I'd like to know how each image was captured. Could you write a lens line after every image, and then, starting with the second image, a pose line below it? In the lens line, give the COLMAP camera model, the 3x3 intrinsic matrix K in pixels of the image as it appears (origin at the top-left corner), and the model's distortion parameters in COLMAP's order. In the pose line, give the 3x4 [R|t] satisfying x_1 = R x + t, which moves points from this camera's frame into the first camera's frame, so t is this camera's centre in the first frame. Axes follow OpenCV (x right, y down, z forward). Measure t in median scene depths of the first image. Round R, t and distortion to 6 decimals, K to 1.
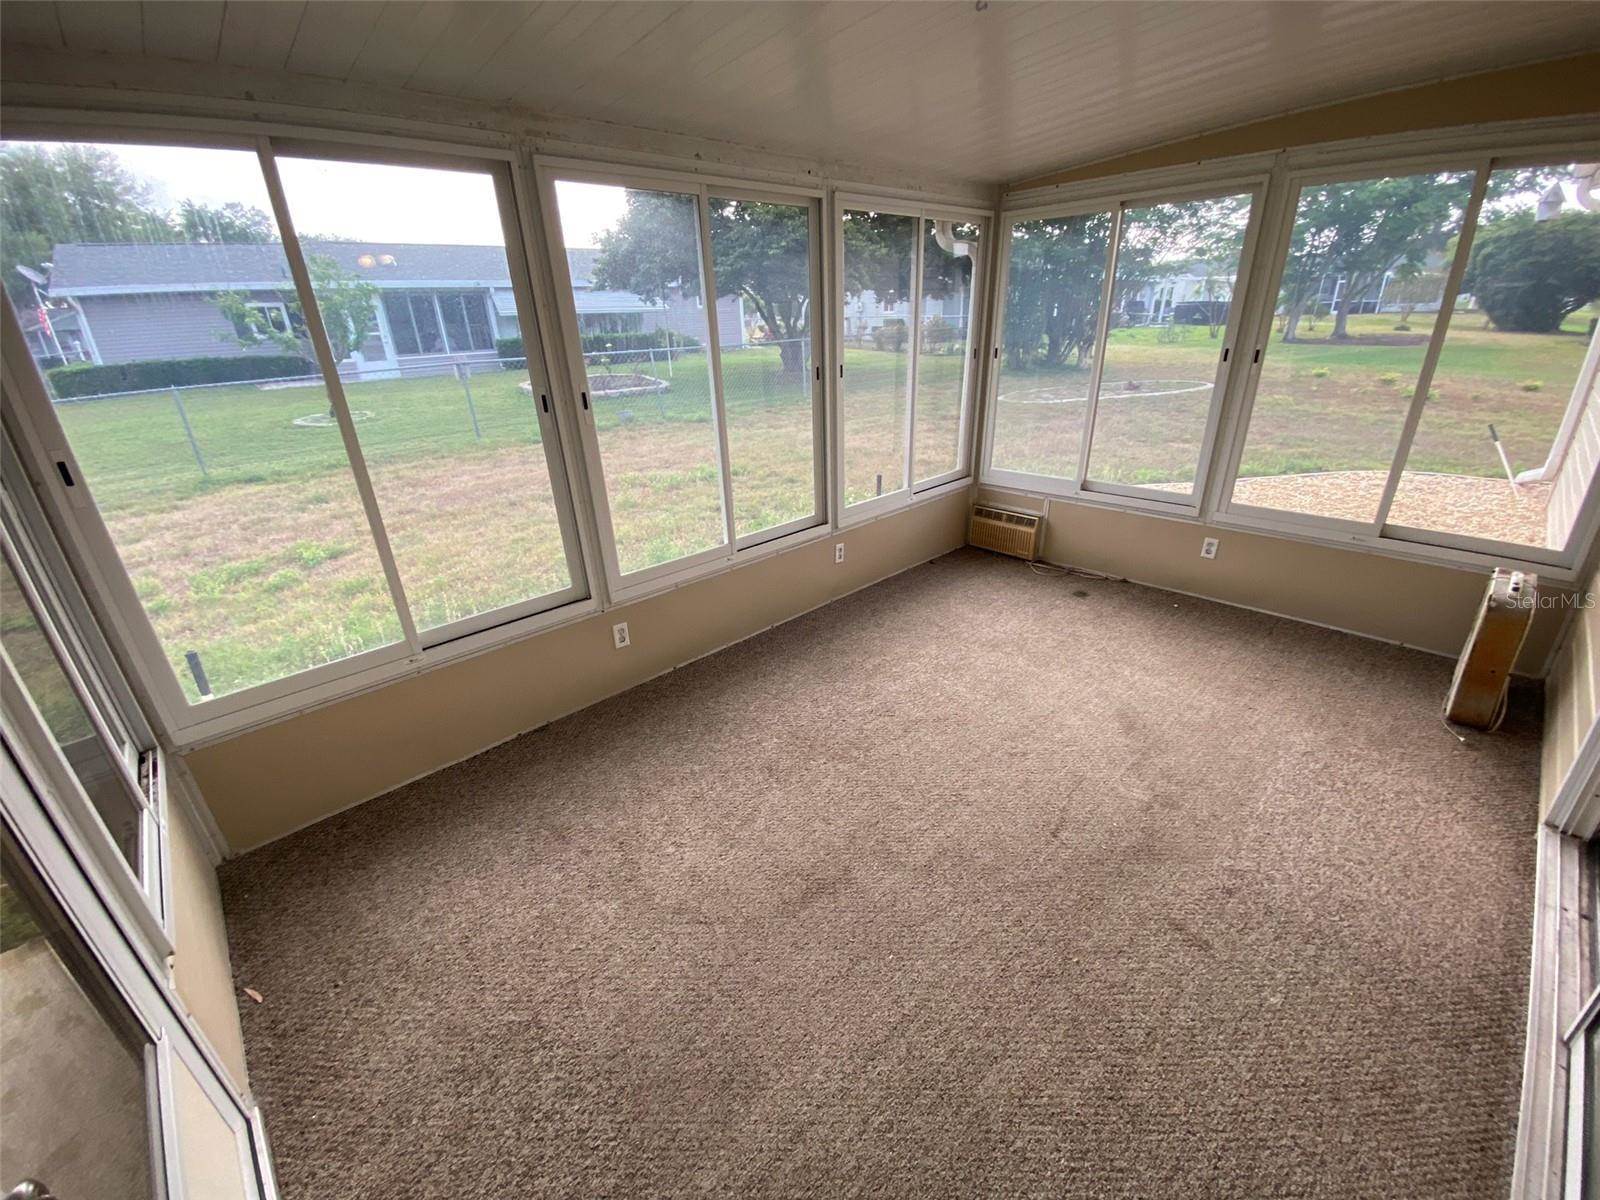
lens RADIAL K [[652.6, 0, 787.1], [0, 652.6, 599.8], [0, 0, 1]] dist [0.013298, -0.007089]
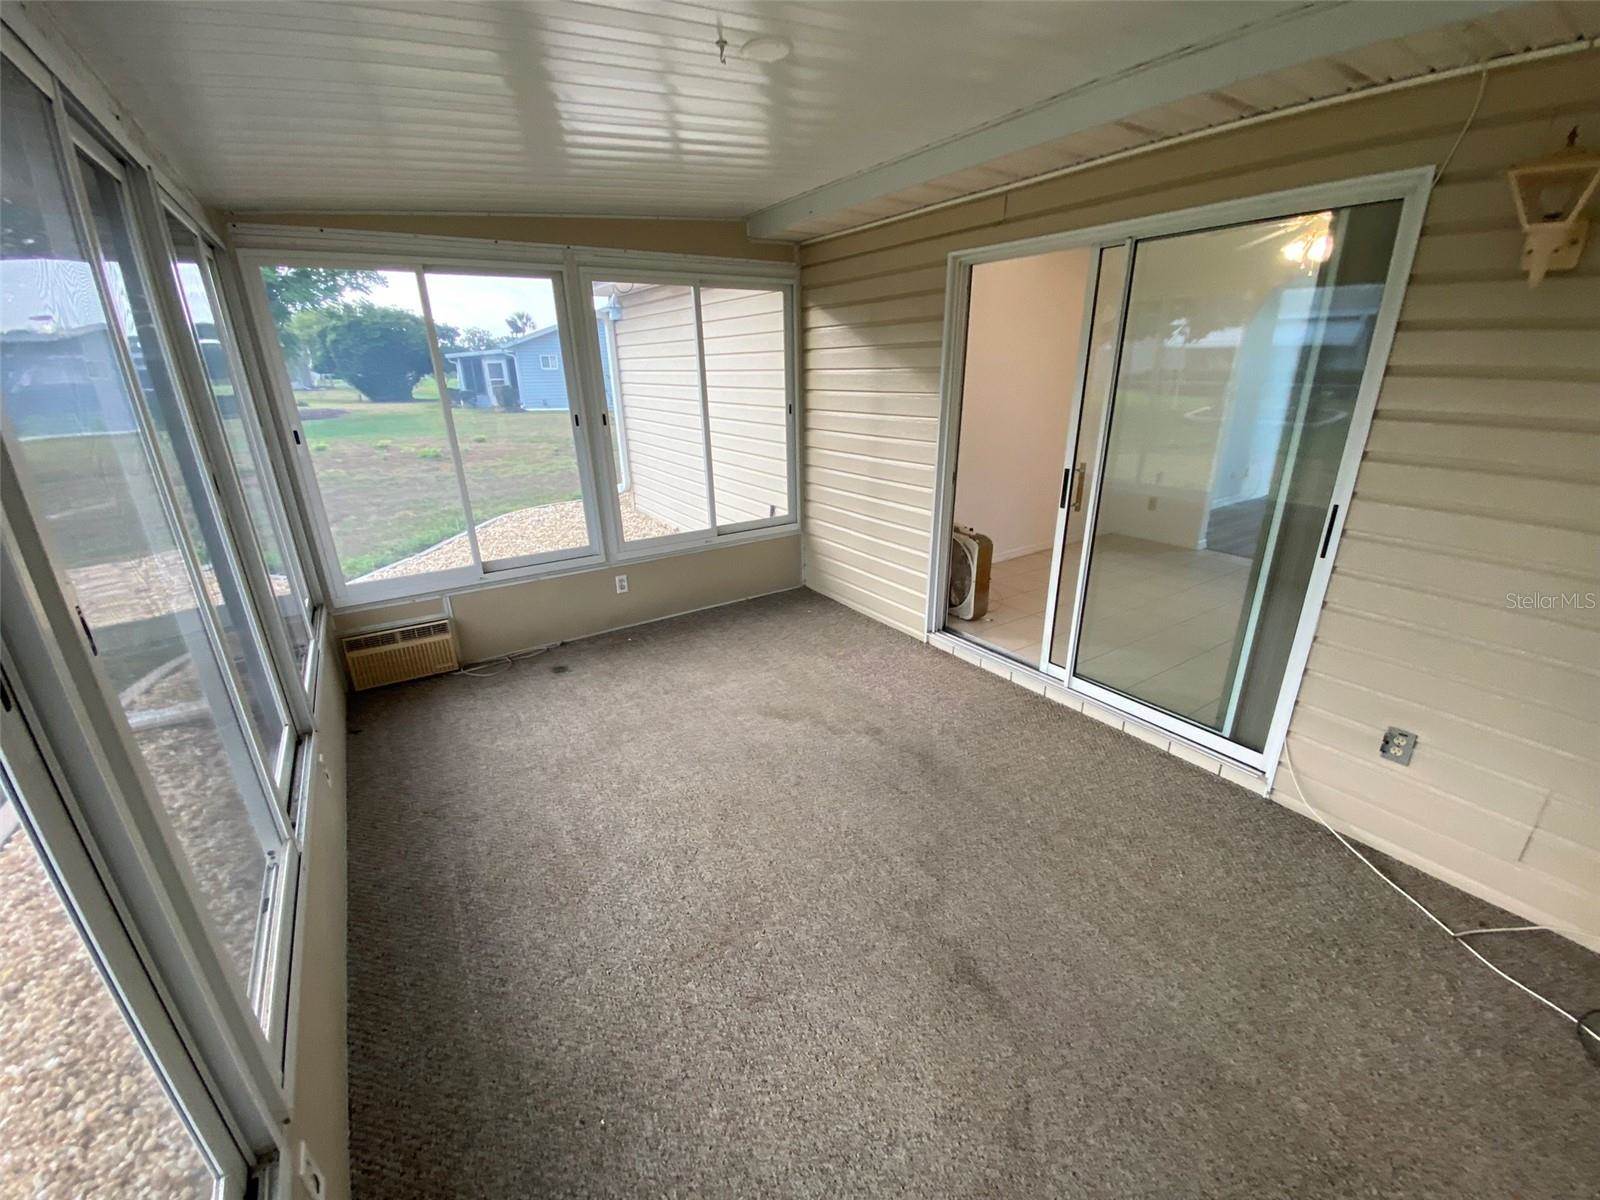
lens RADIAL K [[652.6, 0, 793.4], [0, 652.6, 600.9], [0, 0, 1]] dist [0.013298, -0.007089]
pose [[0.146539, -0.290707, 0.945524, -0.347954], [0.402014, 0.890850, 0.211592, -0.153794], [-0.903831, 0.349108, 0.247413, 0.410848]]
